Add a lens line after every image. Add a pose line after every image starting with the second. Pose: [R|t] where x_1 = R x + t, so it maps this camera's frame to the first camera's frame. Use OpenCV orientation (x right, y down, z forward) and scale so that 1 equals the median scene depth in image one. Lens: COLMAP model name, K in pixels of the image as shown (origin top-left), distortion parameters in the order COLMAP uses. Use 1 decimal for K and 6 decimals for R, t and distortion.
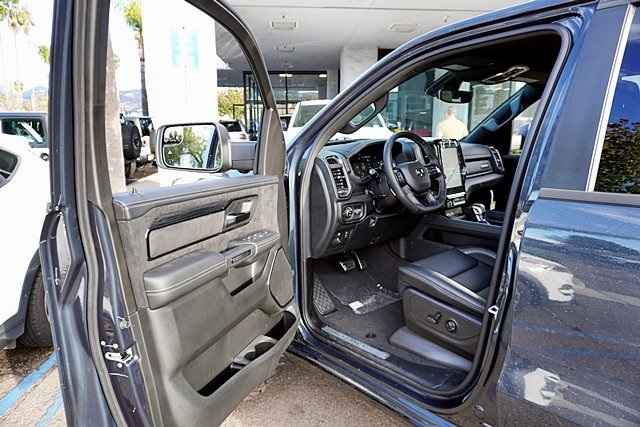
lens RADIAL K [[435.3, 0, 321.3], [0, 435.3, 211.3], [0, 0, 1]] dist [-0.032514, 0.007465]
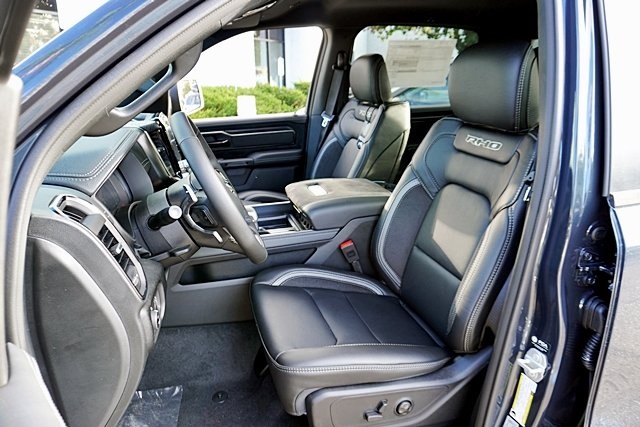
lens RADIAL K [[435.3, 0, 319.9], [0, 435.3, 213.8], [0, 0, 1]] dist [-0.032514, 0.007465]
pose [[0.449332, -0.287811, 0.845734, -0.245901], [0.181596, 0.956344, 0.228972, -0.207339], [-0.874714, 0.050697, 0.481981, 0.819555]]
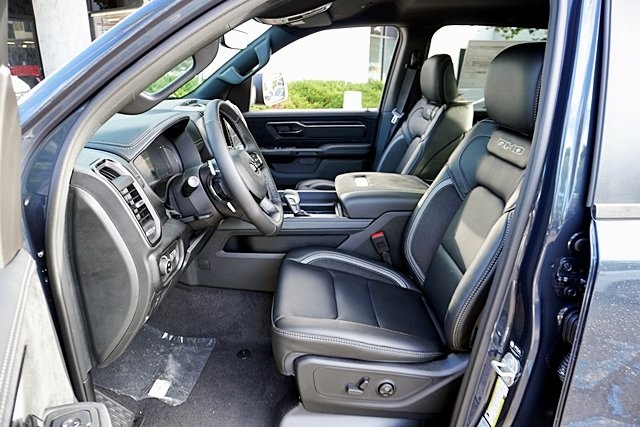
lens RADIAL K [[435.3, 0, 320.3], [0, 435.3, 211.4], [0, 0, 1]] dist [-0.032514, 0.007465]
pose [[0.669226, -0.227516, 0.707371, -0.213148], [0.126012, 0.972932, 0.193714, -0.176070], [-0.732297, -0.040502, 0.679780, 0.643331]]
